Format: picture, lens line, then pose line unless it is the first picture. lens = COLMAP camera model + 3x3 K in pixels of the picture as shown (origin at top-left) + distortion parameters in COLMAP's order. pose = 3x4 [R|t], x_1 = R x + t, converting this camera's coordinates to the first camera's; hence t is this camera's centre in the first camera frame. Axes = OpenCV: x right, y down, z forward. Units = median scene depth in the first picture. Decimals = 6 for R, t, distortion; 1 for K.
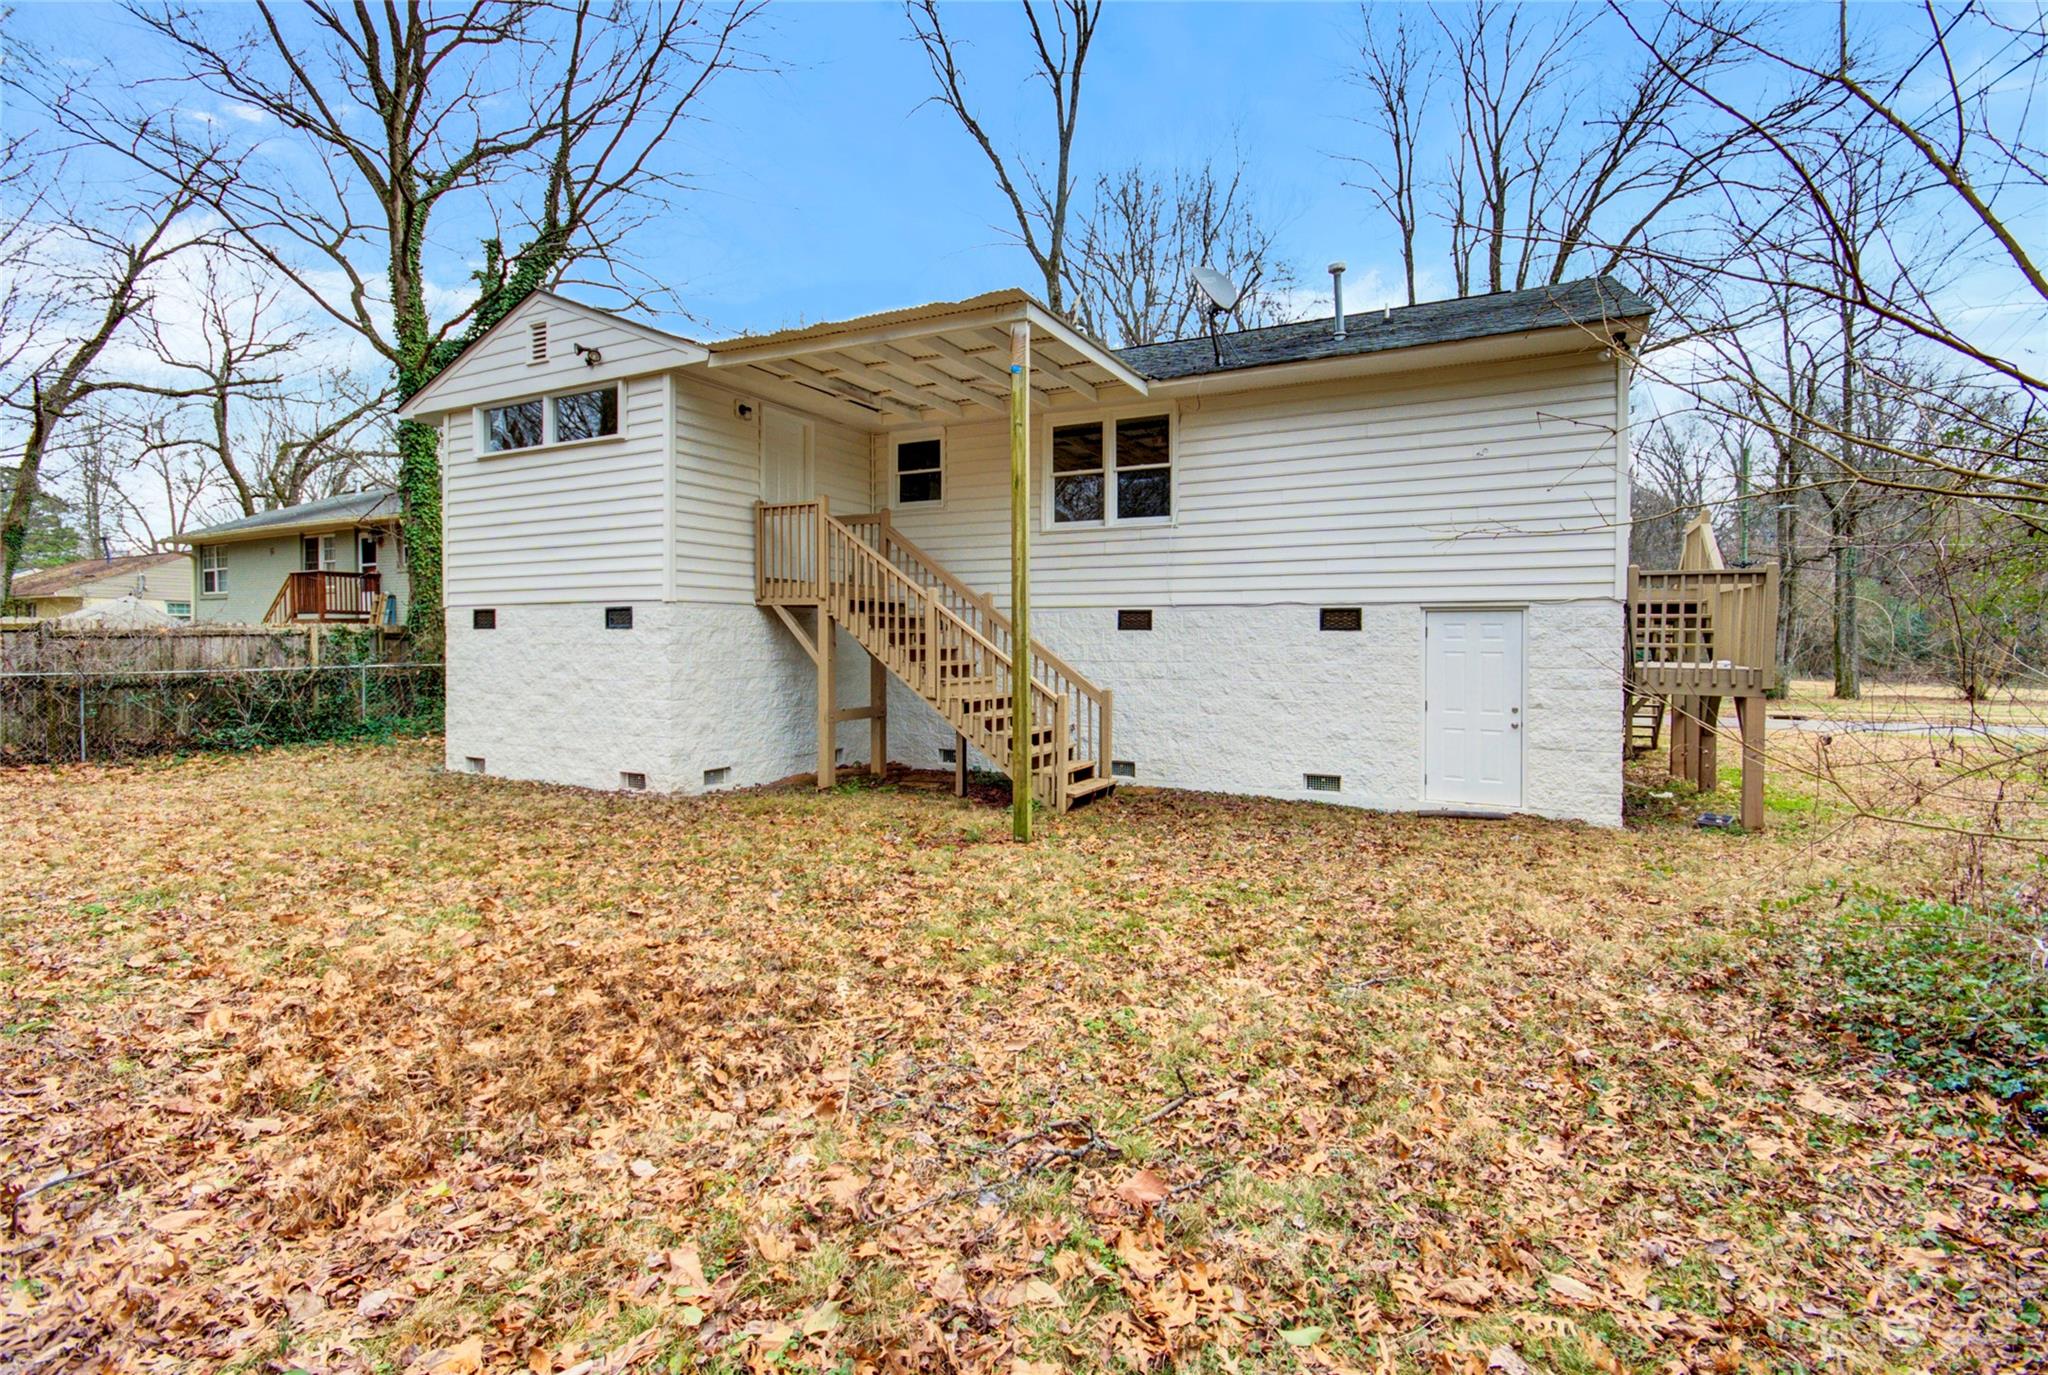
lens RADIAL K [[906.3, 0, 1024.9], [0, 906.3, 645.5], [0, 0, 1]] dist [0.003220, 0.000027]
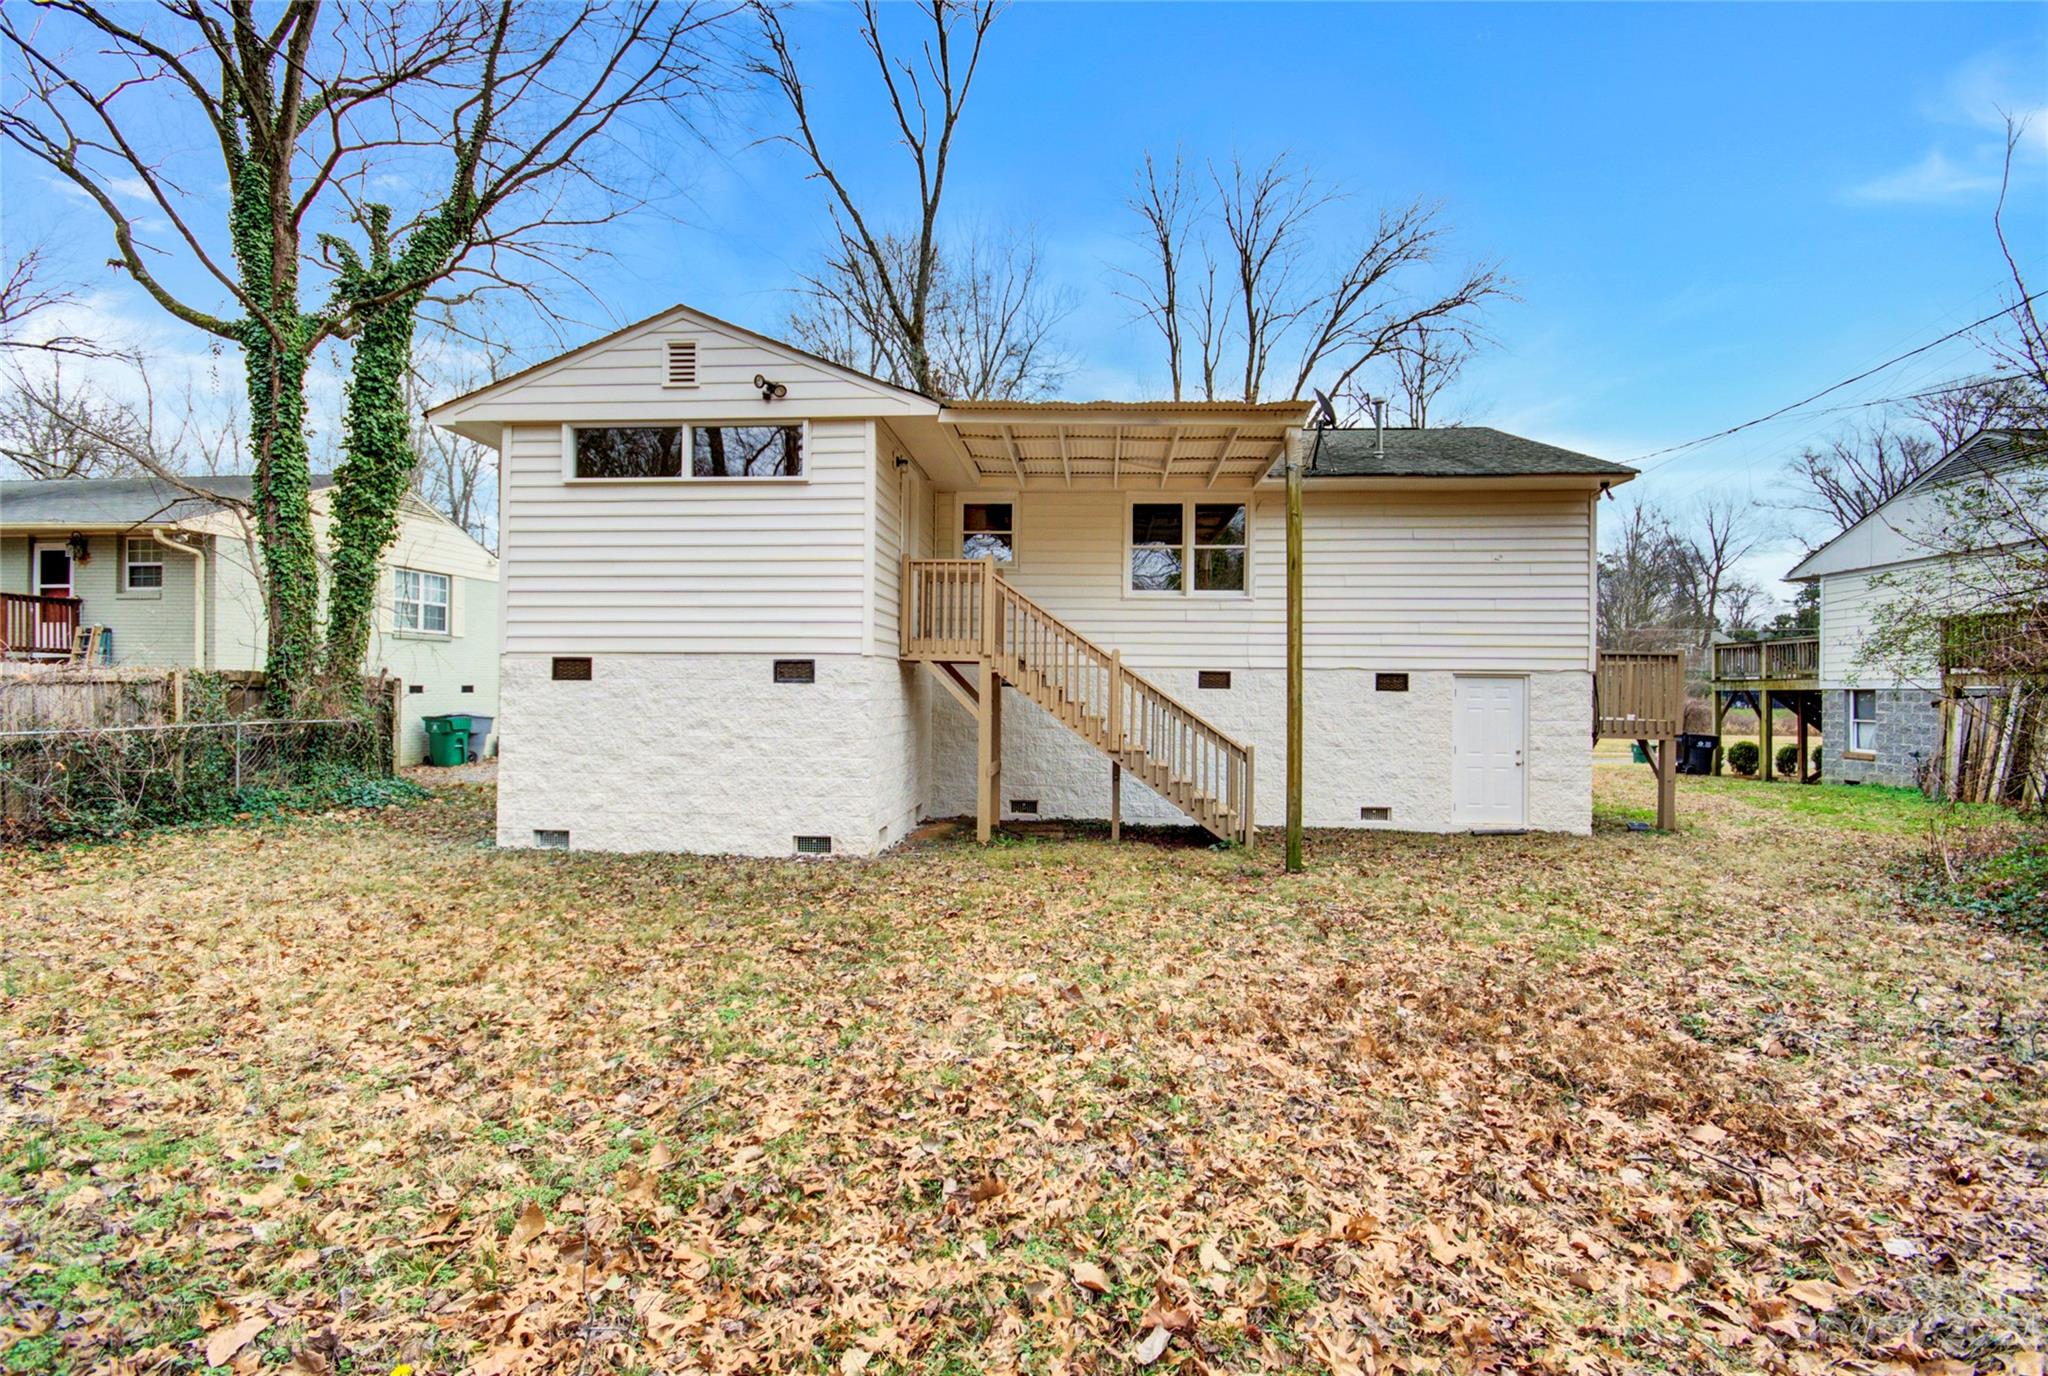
lens RADIAL K [[888.4, 0, 1024.0], [0, 888.4, 688.0], [0, 0, 1]] dist [-0.004858, 0.000251]
pose [[0.924810, 0.009222, 0.380318, -0.530530], [-0.005526, 0.999926, -0.010807, -0.004238], [-0.380390, 0.007893, 0.924793, 0.055601]]
